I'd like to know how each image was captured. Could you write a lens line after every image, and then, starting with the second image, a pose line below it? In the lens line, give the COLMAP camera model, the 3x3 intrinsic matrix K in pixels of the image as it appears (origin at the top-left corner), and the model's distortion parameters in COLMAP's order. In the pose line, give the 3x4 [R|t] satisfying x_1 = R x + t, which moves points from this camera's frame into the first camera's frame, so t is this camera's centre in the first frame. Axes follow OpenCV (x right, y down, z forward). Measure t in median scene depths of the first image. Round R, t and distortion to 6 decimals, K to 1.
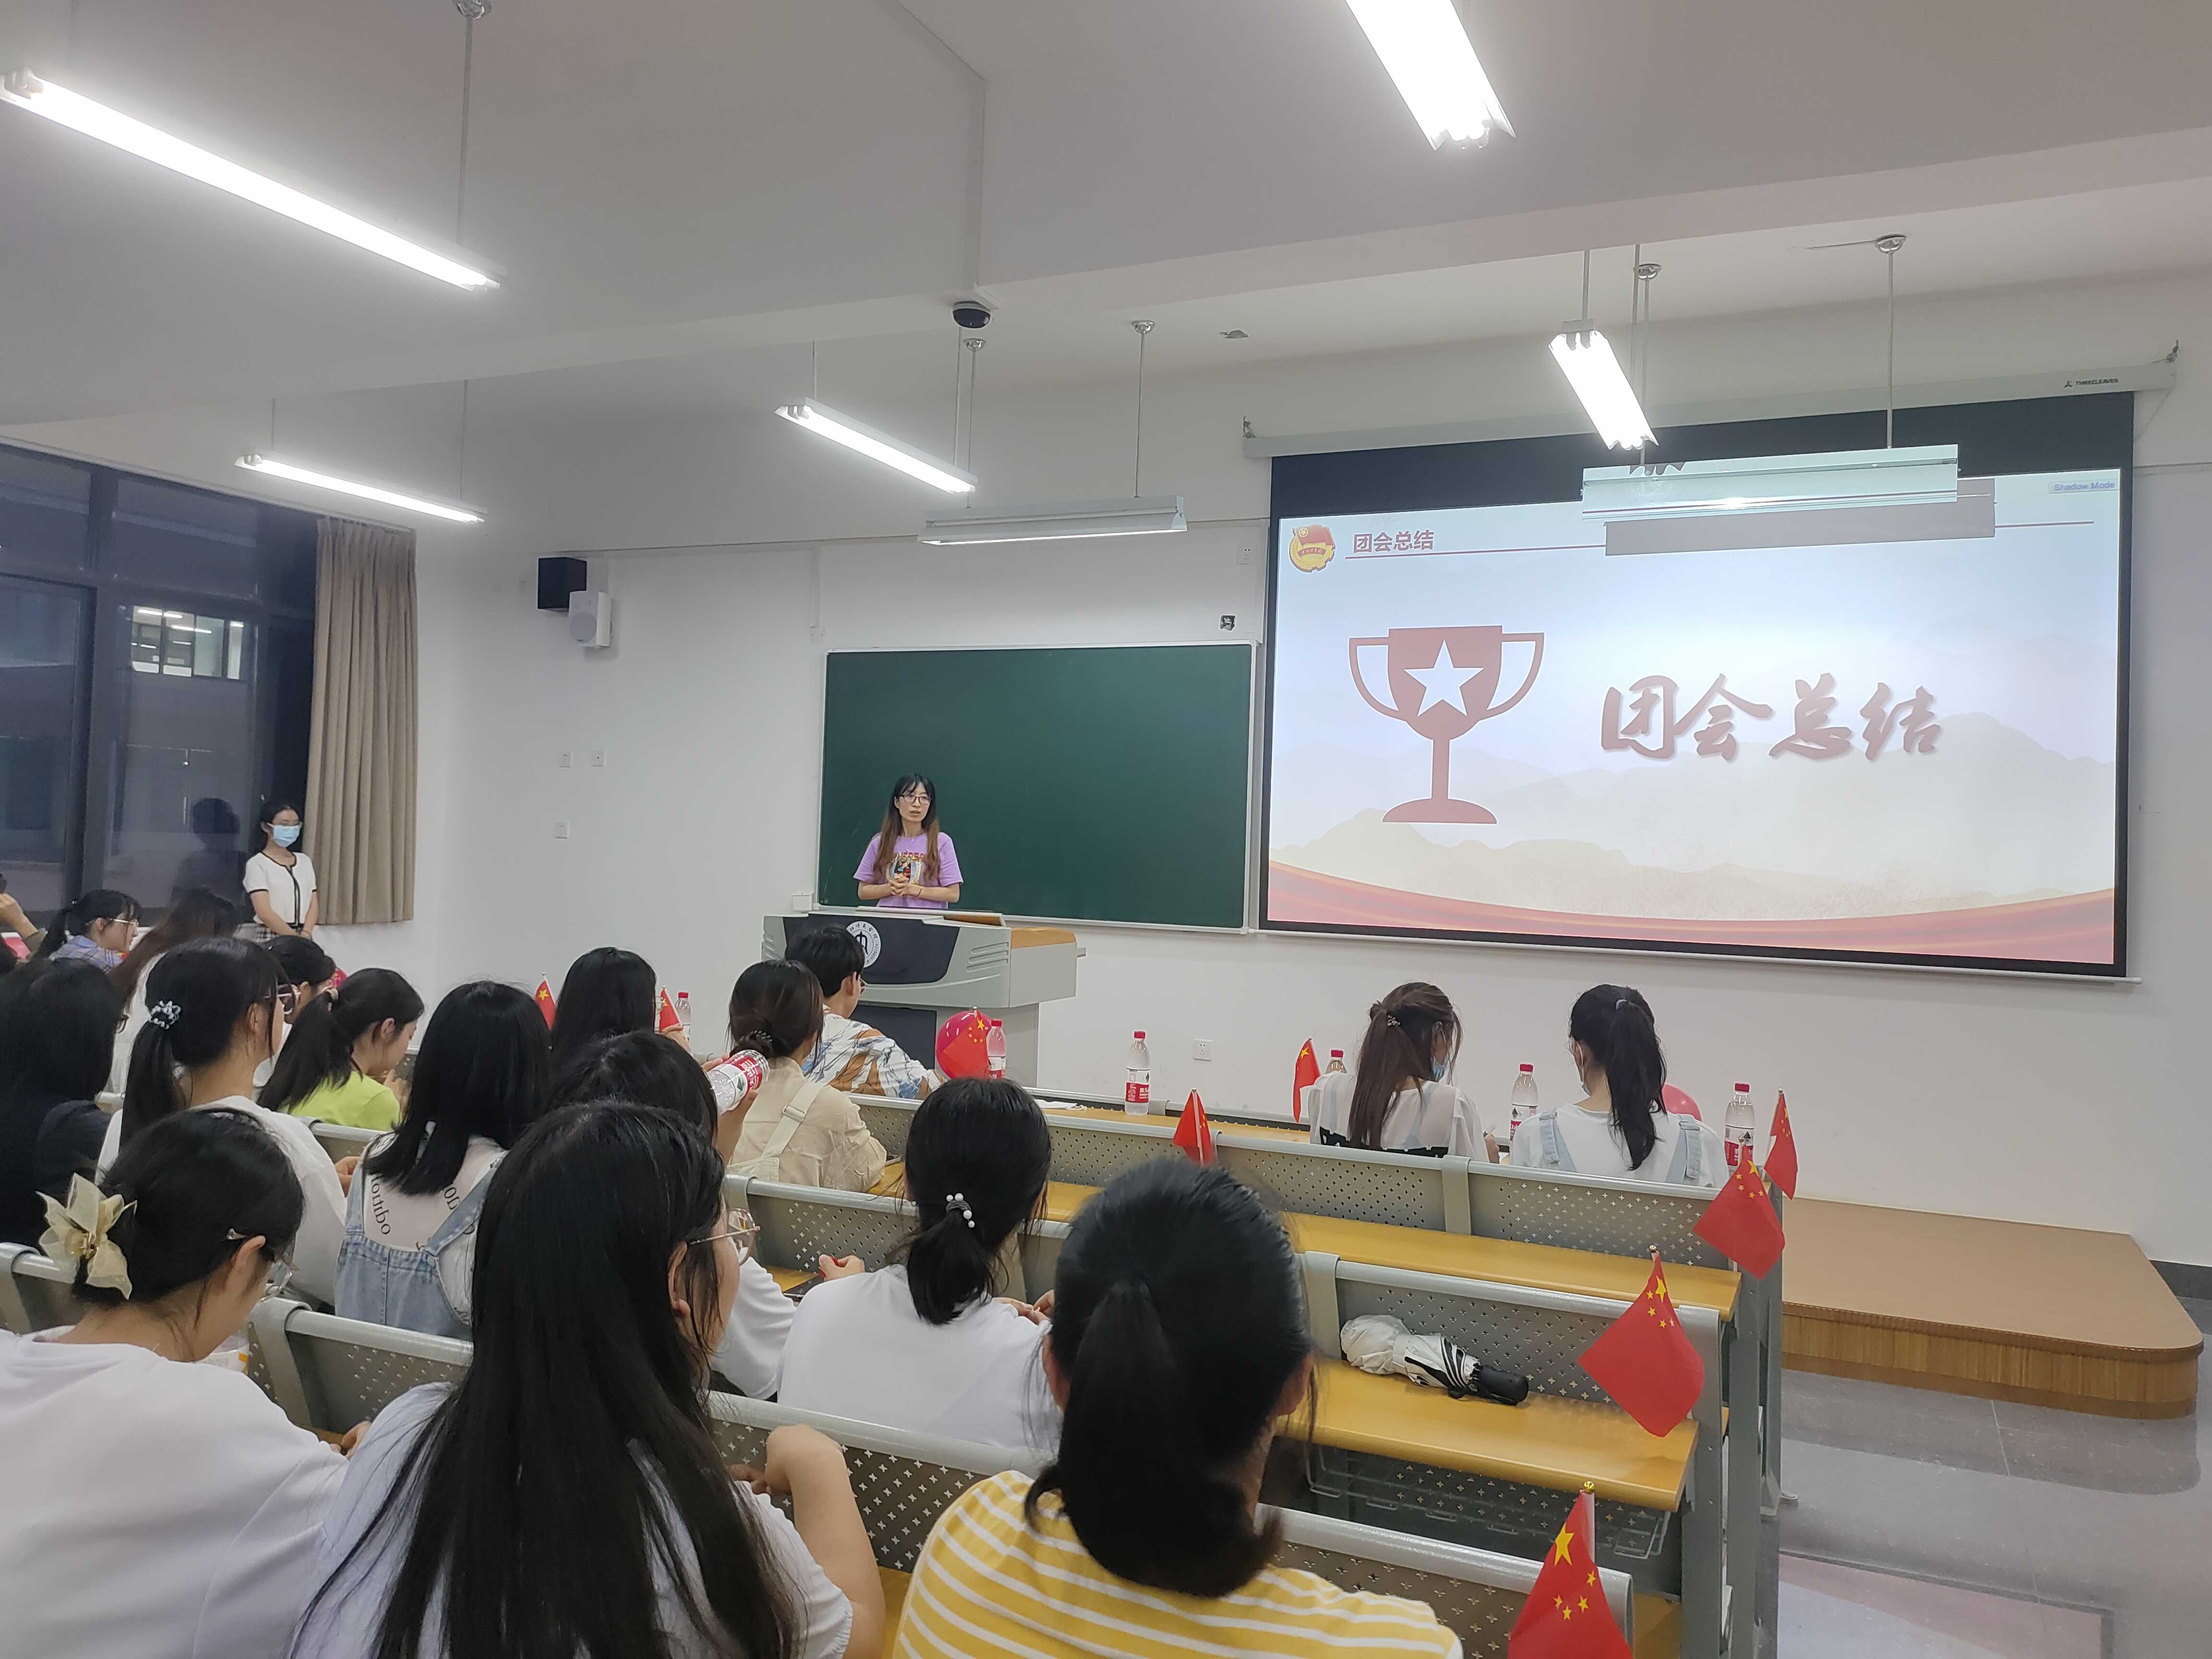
lens RADIAL K [[1658.3, 0, 1106.0], [0, 1658.3, 829.5], [0, 0, 1]] dist [0.104023, -0.151094]
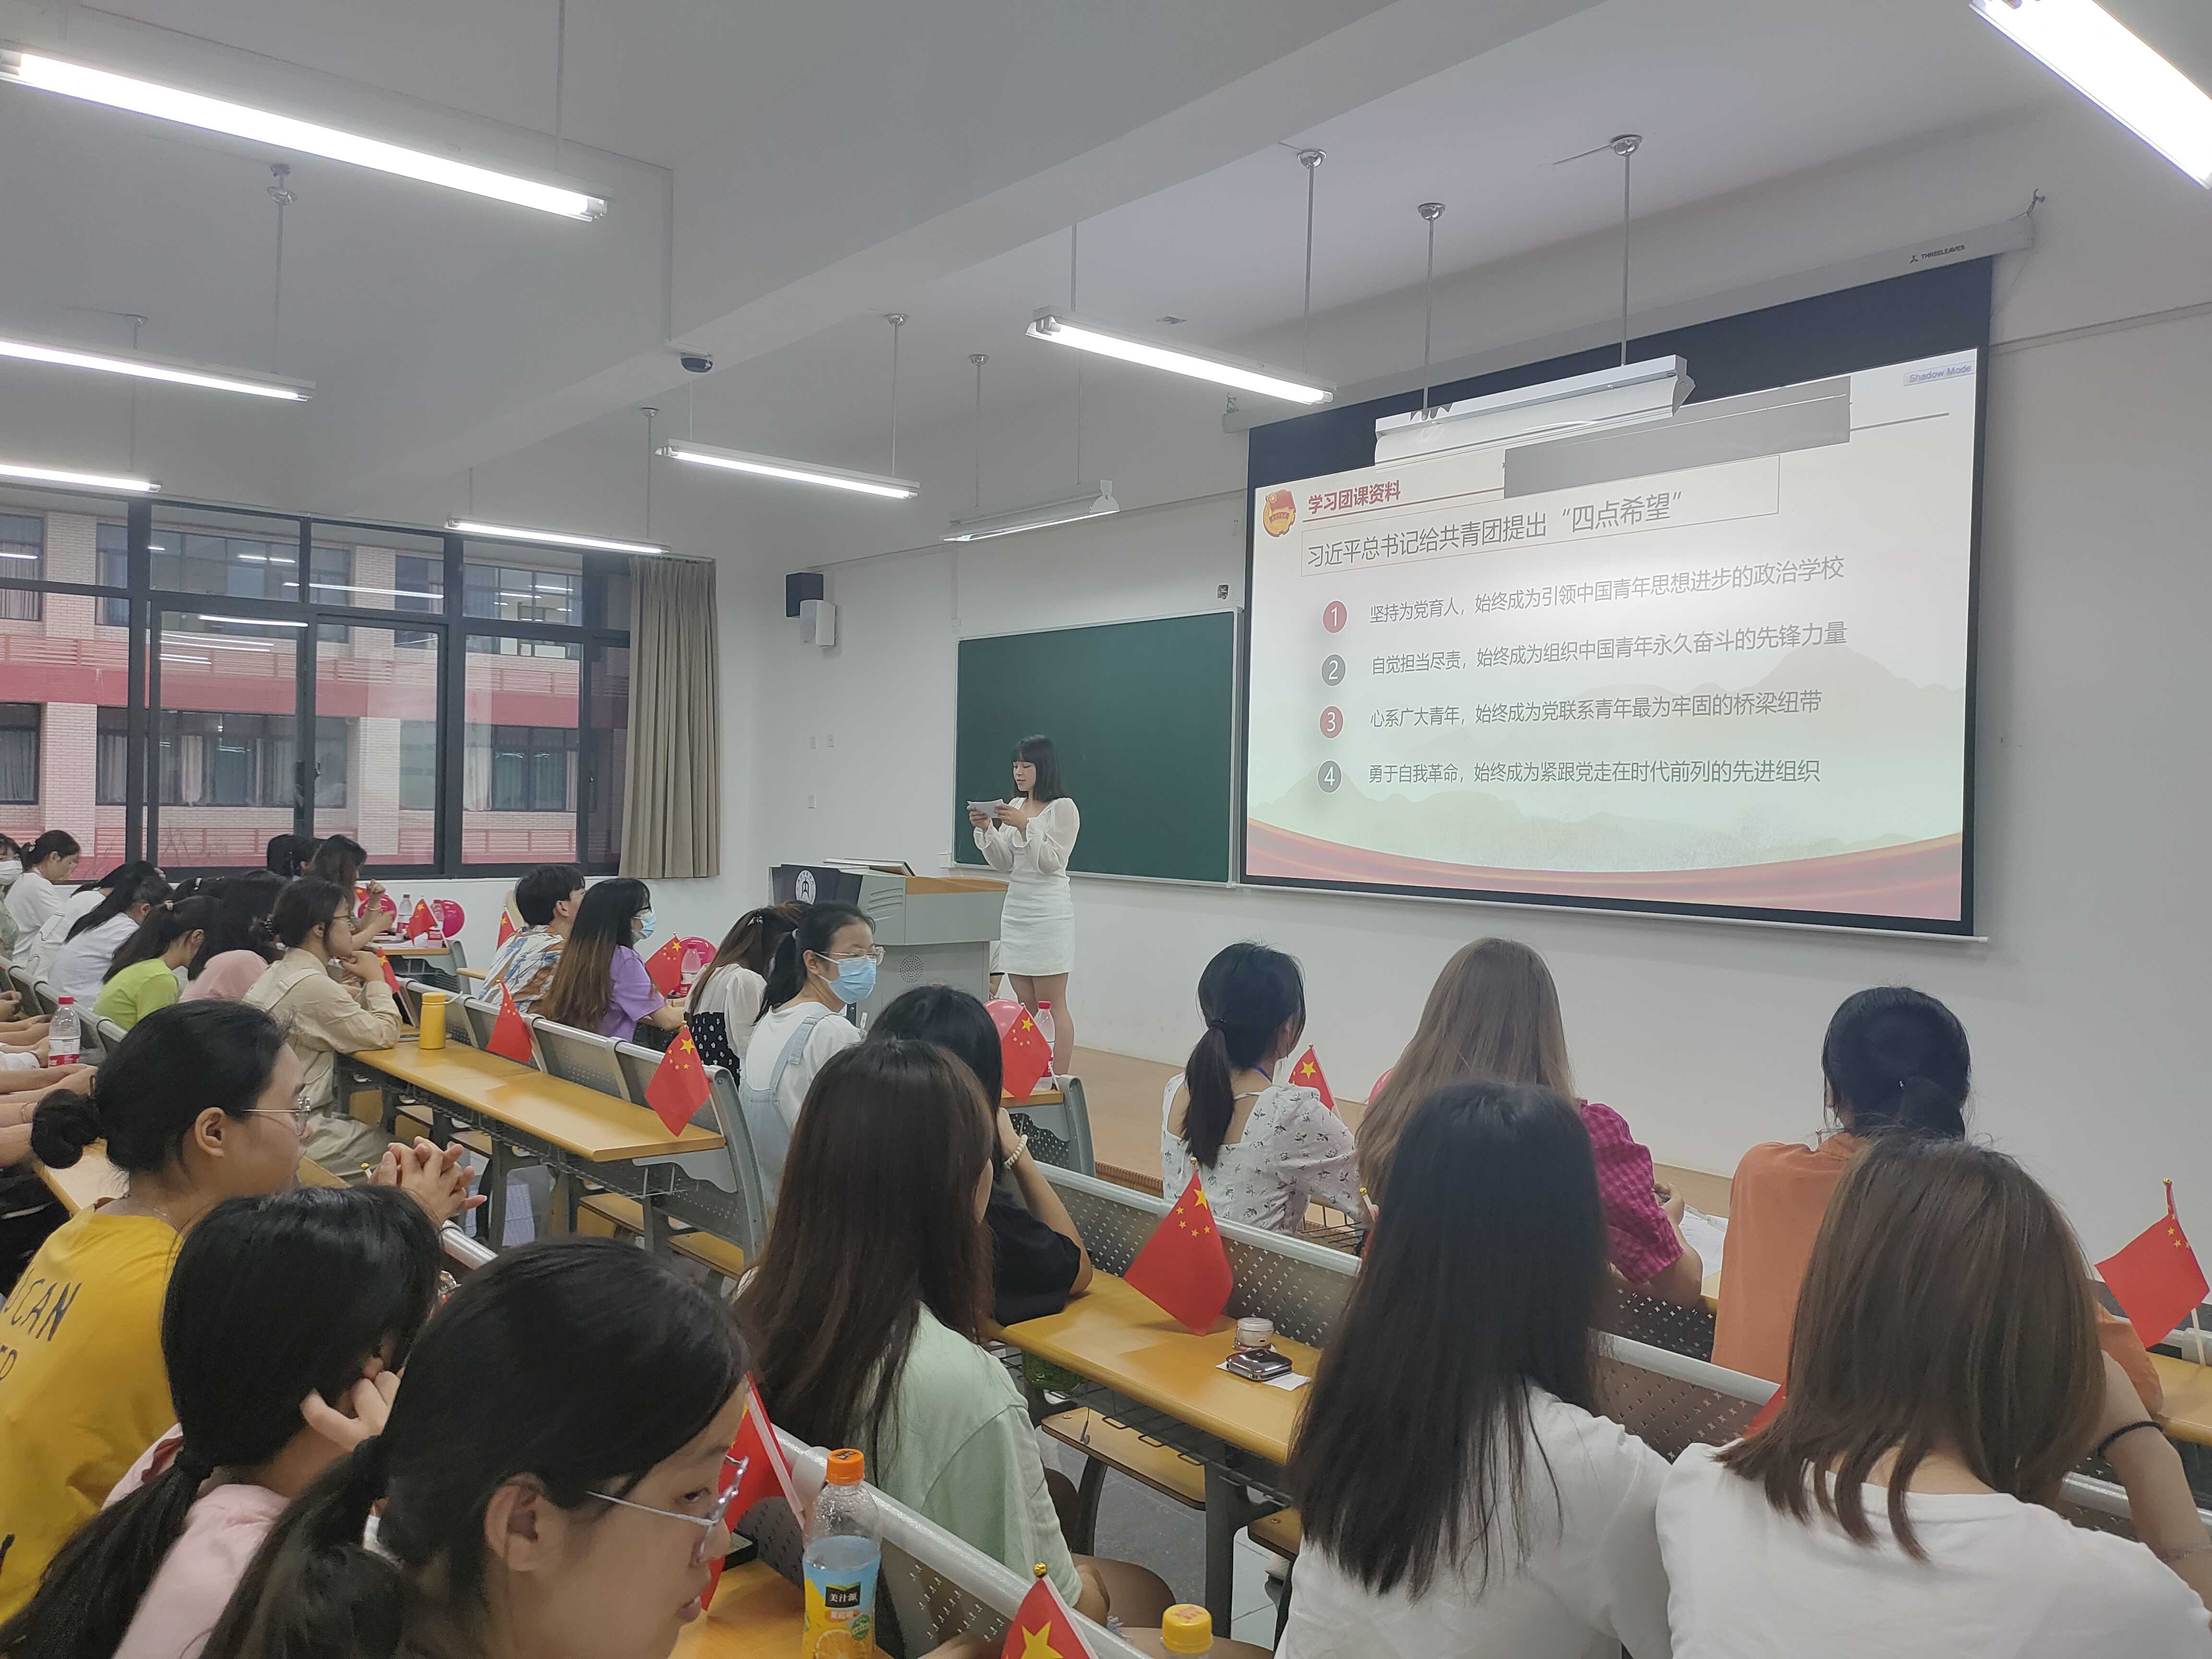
lens RADIAL K [[1658.3, 0, 1106.0], [0, 1658.3, 829.5], [0, 0, 1]] dist [0.104023, -0.151094]
pose [[0.903517, -0.007609, -0.428486, 0.563657], [0.013370, 0.999856, 0.010438, 0.017188], [0.428344, -0.015159, 0.903488, 0.025025]]
